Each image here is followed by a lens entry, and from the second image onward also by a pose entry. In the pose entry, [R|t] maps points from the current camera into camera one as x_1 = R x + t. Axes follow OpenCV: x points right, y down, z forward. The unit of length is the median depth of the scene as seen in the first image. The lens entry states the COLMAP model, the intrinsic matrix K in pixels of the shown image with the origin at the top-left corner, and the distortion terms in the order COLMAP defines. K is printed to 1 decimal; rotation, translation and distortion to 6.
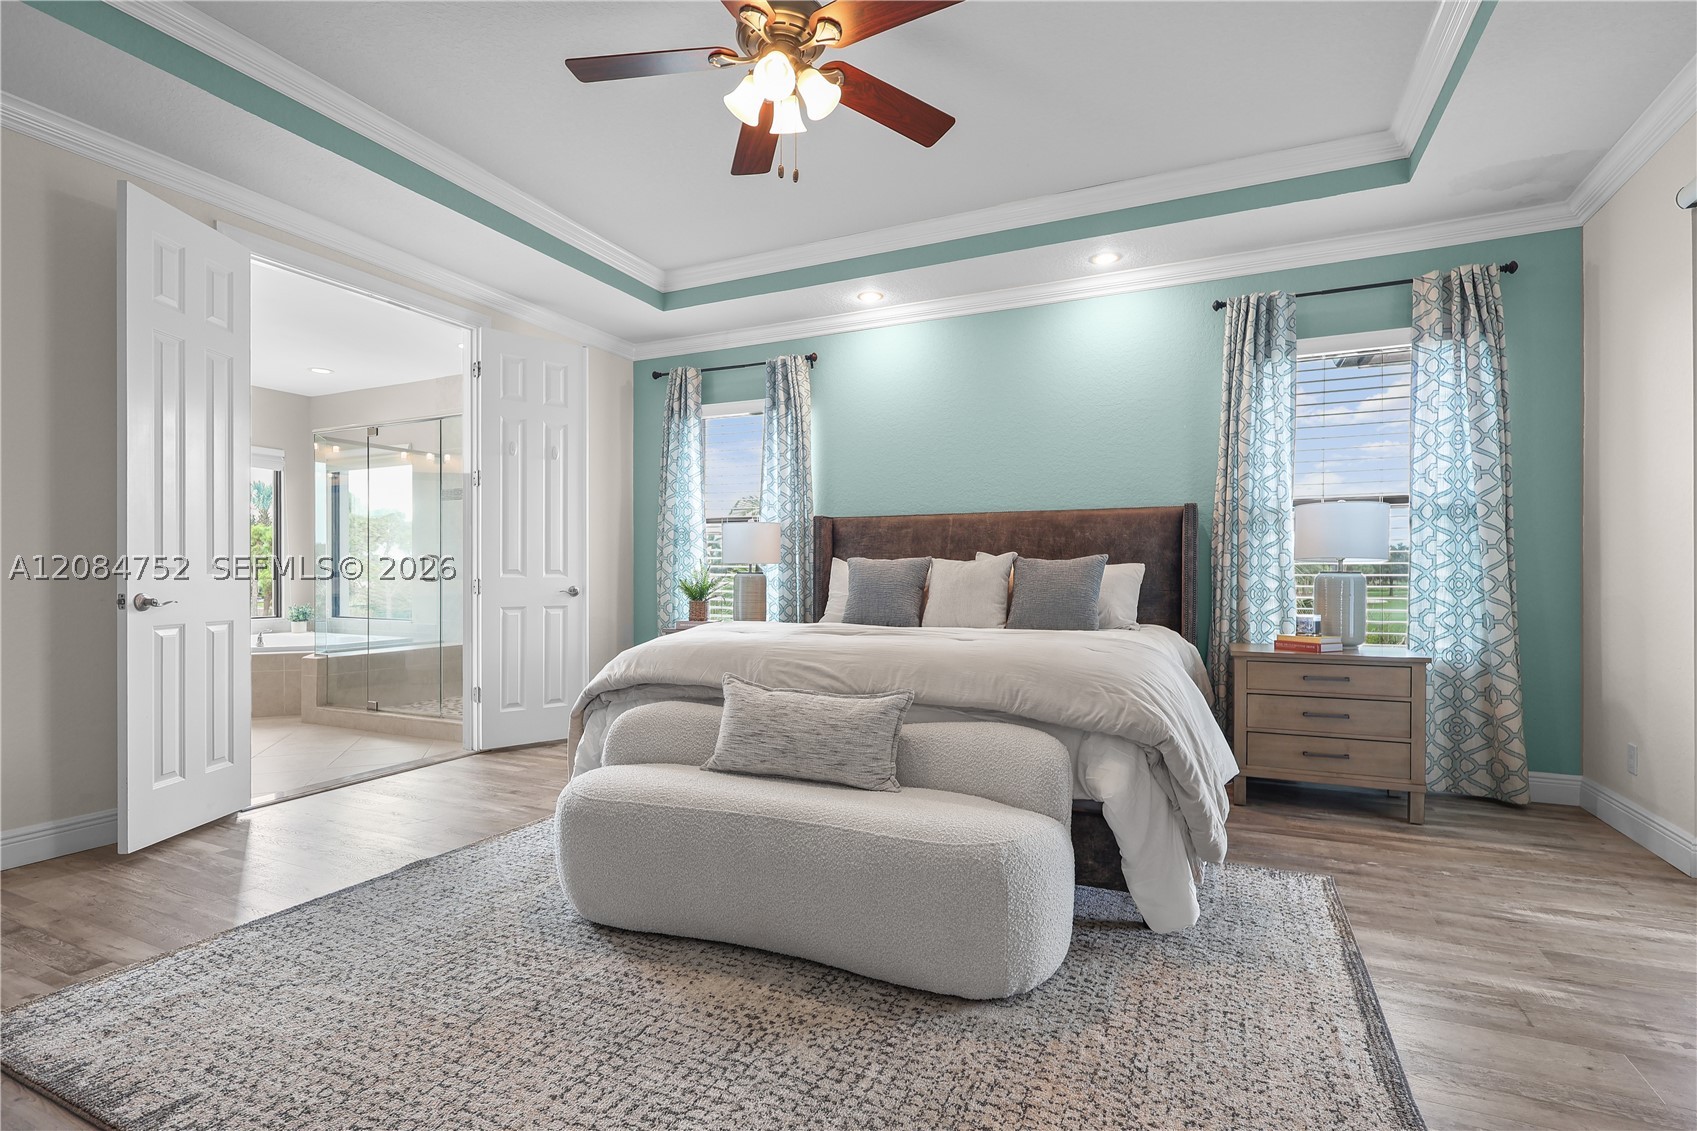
lens RADIAL K [[793.6, 0, 850.2], [0, 793.6, 591.4], [0, 0, 1]] dist [-0.000117, 0.001057]
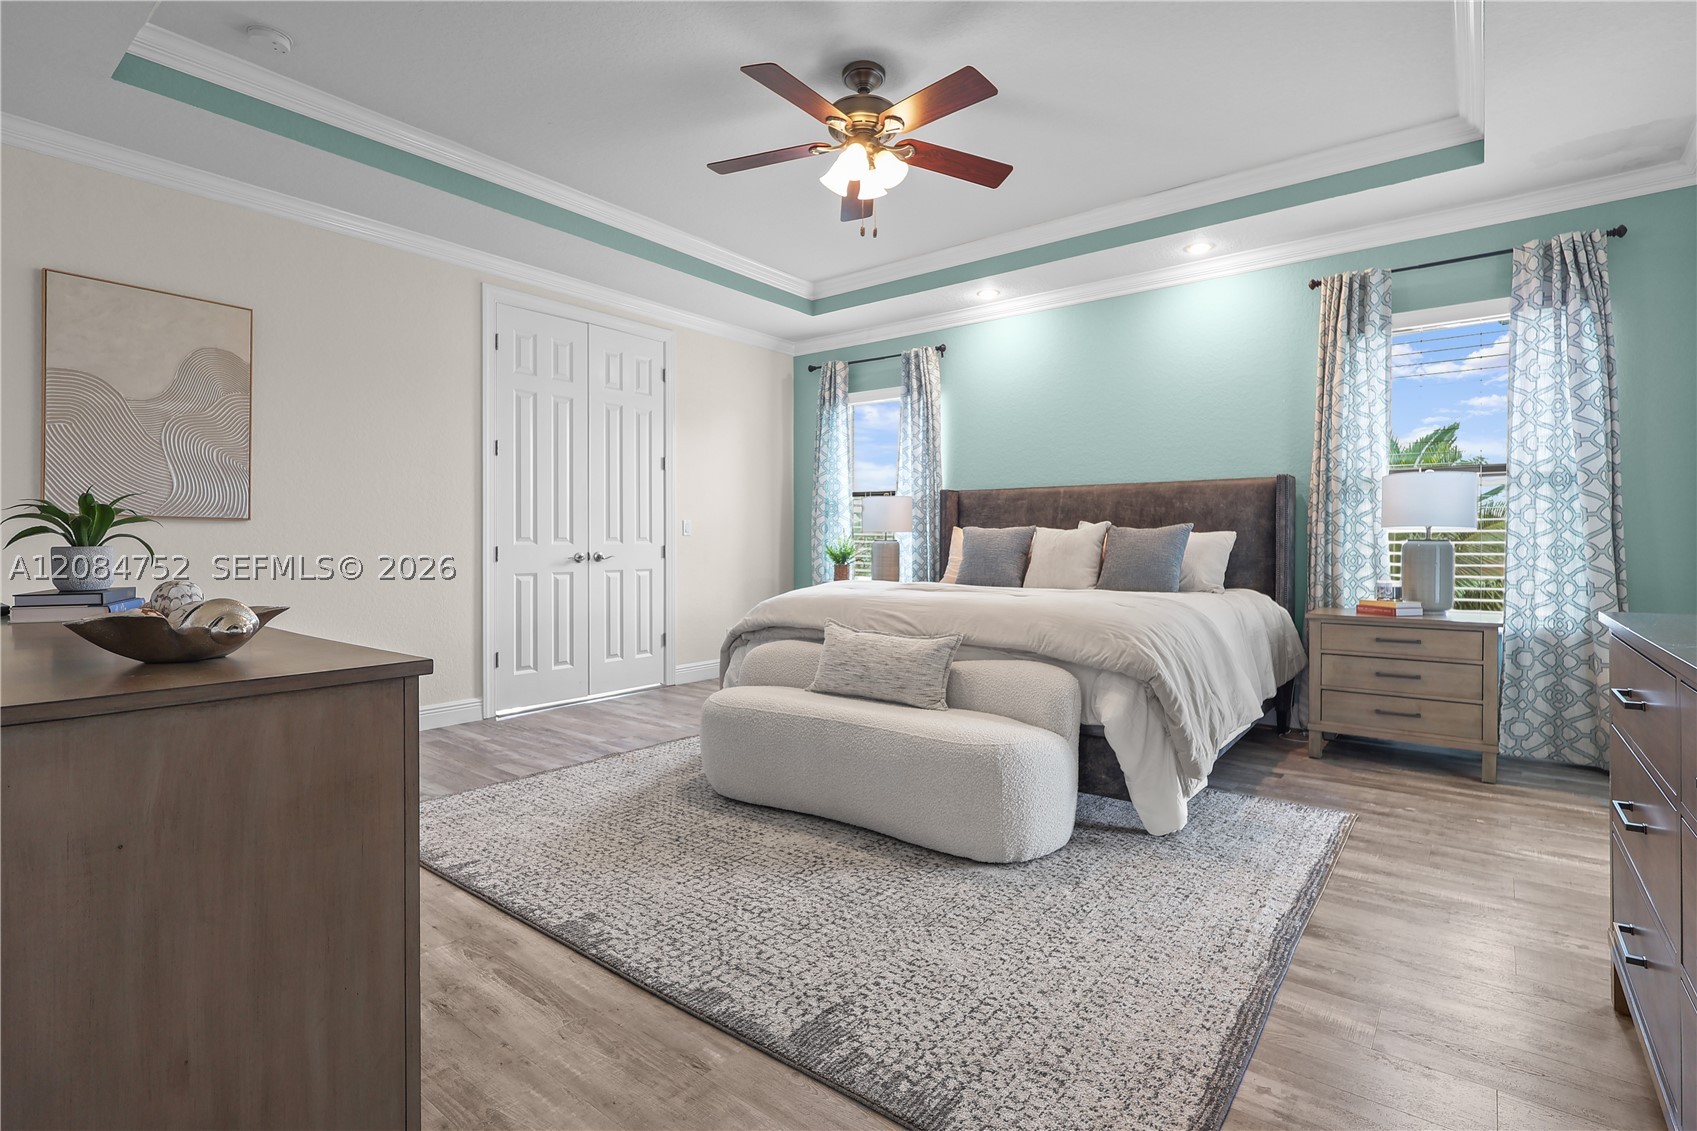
lens RADIAL K [[793.6, 0, 859.1], [0, 793.6, 568.0], [0, 0, 1]] dist [-0.000117, 0.001057]
pose [[0.974518, 0.008128, -0.224163, 0.130524], [-0.005240, 0.999895, 0.013479, 0.002409], [0.224249, -0.011961, 0.974458, -0.175726]]
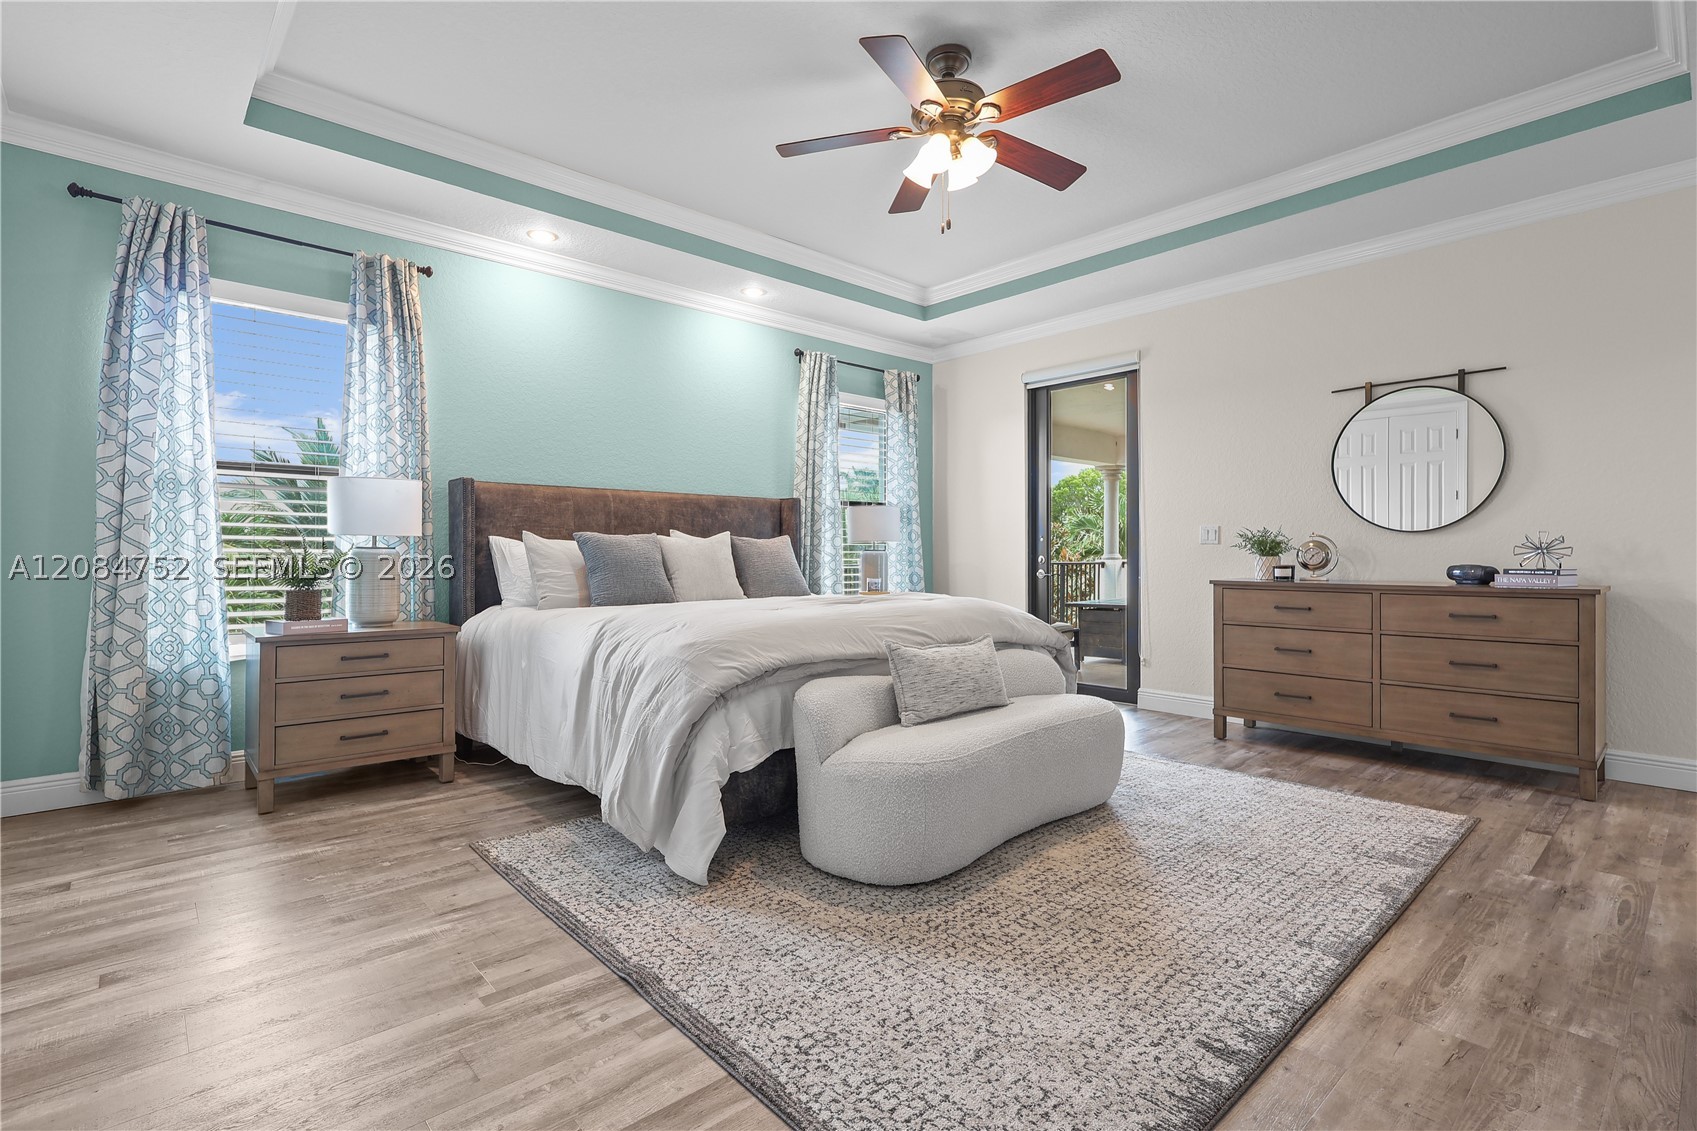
lens RADIAL K [[793.6, 0, 852.6], [0, 793.6, 576.8], [0, 0, 1]] dist [-0.000117, 0.001057]
pose [[0.387841, -0.029090, 0.921267, -0.846719], [0.017026, 0.999557, 0.024395, -0.010180], [-0.921569, 0.006225, 0.388164, 0.435818]]
